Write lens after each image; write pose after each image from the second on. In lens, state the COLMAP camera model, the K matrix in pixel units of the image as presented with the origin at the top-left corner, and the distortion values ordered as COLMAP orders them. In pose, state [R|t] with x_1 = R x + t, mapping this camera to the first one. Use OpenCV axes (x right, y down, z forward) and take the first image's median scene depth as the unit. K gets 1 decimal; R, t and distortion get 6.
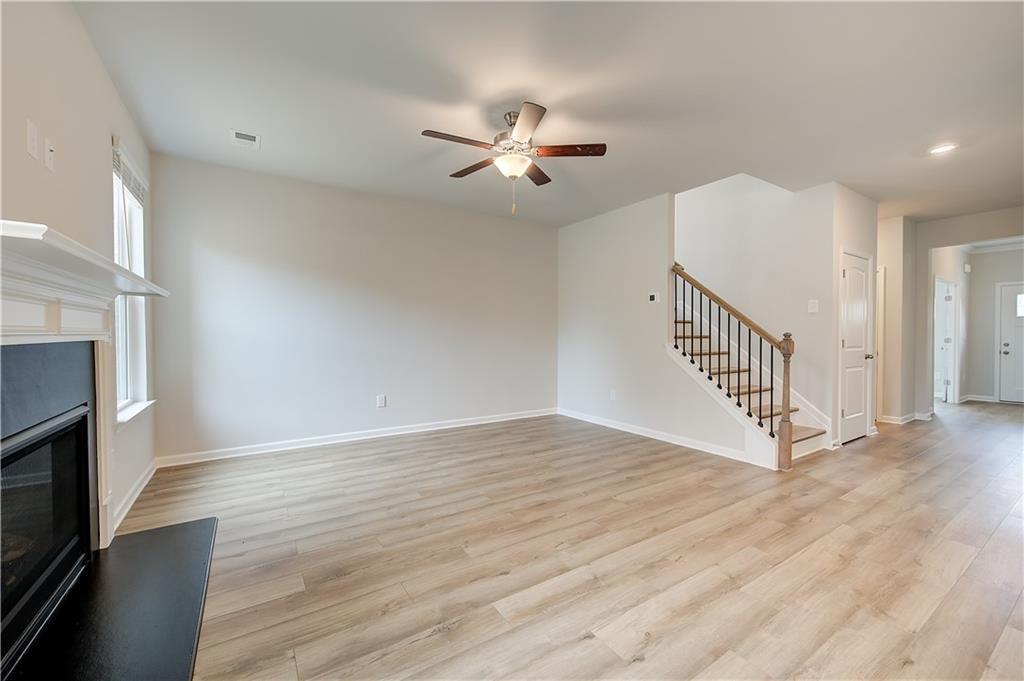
lens RADIAL K [[410.4, 0, 516.2], [0, 410.4, 340.7], [0, 0, 1]] dist [0.003455, -0.000486]
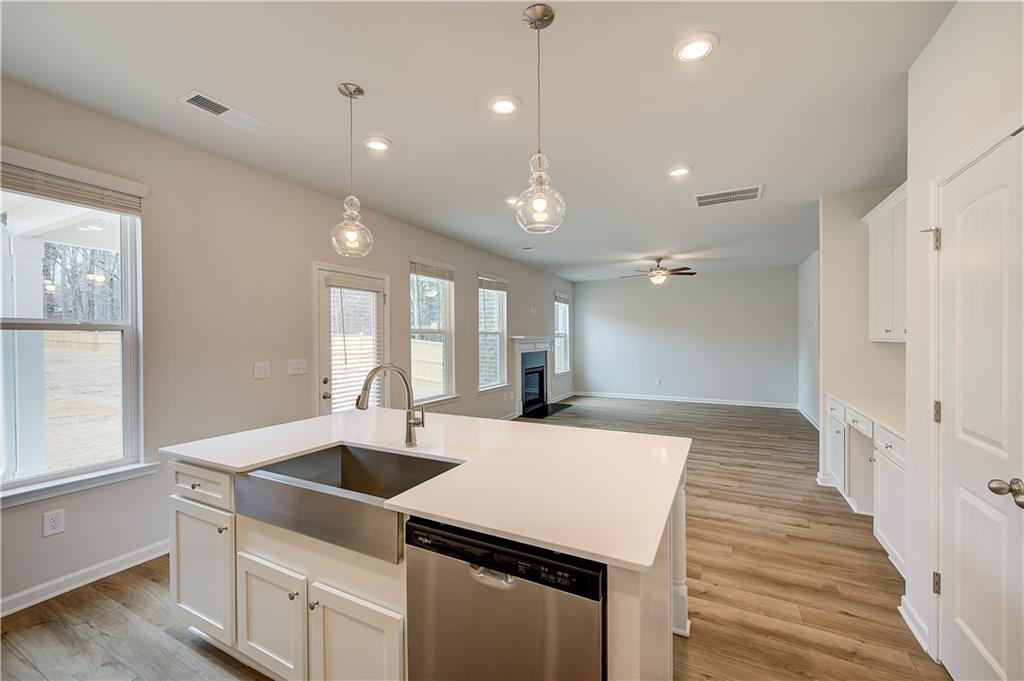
lens RADIAL K [[410.4, 0, 516.2], [0, 410.4, 340.7], [0, 0, 1]] dist [0.003455, -0.000486]
pose [[0.492659, 0.002723, -0.870218, 1.323704], [-0.006616, 0.999978, -0.000616, -0.052768], [0.870197, 0.006060, 0.492666, -0.699271]]
